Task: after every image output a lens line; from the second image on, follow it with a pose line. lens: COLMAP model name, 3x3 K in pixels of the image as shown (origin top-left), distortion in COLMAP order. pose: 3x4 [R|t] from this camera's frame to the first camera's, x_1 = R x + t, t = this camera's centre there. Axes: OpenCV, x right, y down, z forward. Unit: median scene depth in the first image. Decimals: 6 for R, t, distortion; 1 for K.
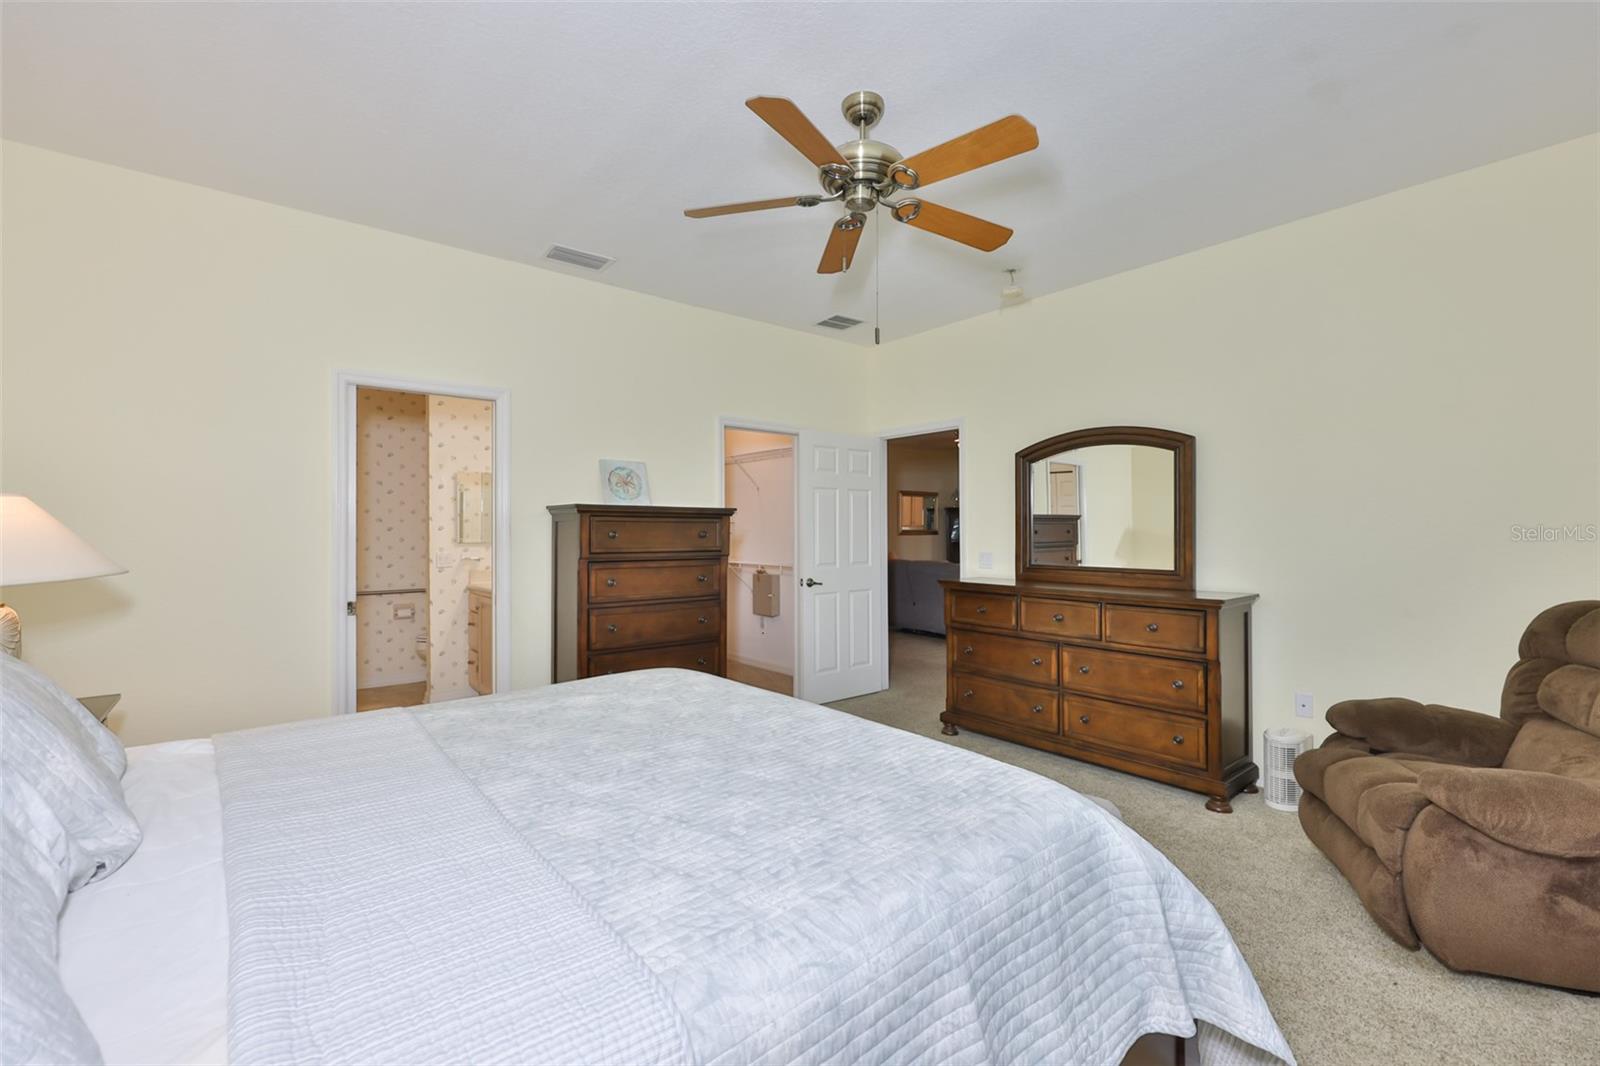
lens RADIAL K [[679.4, 0, 801.4], [0, 679.4, 527.3], [0, 0, 1]] dist [0.001425, 0.000341]
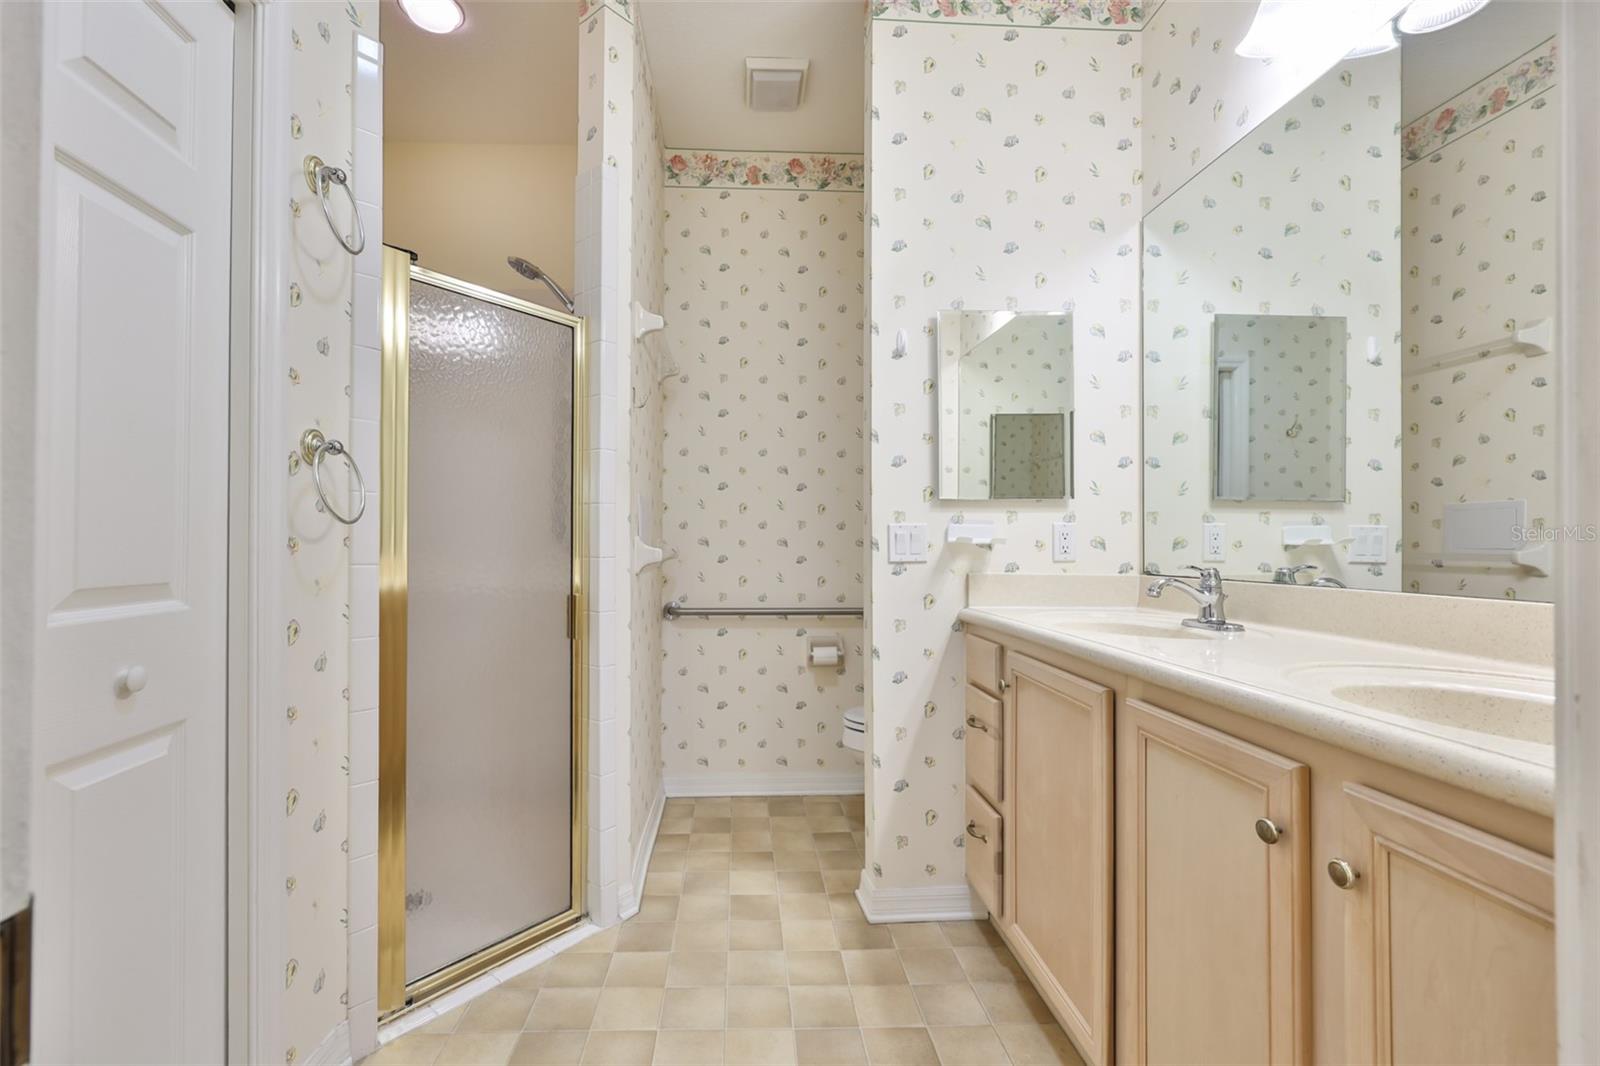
lens RADIAL K [[683.7, 0, 800.0], [0, 683.7, 533.0], [0, 0, 1]] dist [0.000748, 0.000314]
pose [[0.826890, 0.001539, -0.562362, -0.353606], [-0.004751, 0.999980, -0.004251, 0.043365], [0.562344, 0.006187, 0.826880, 0.639627]]
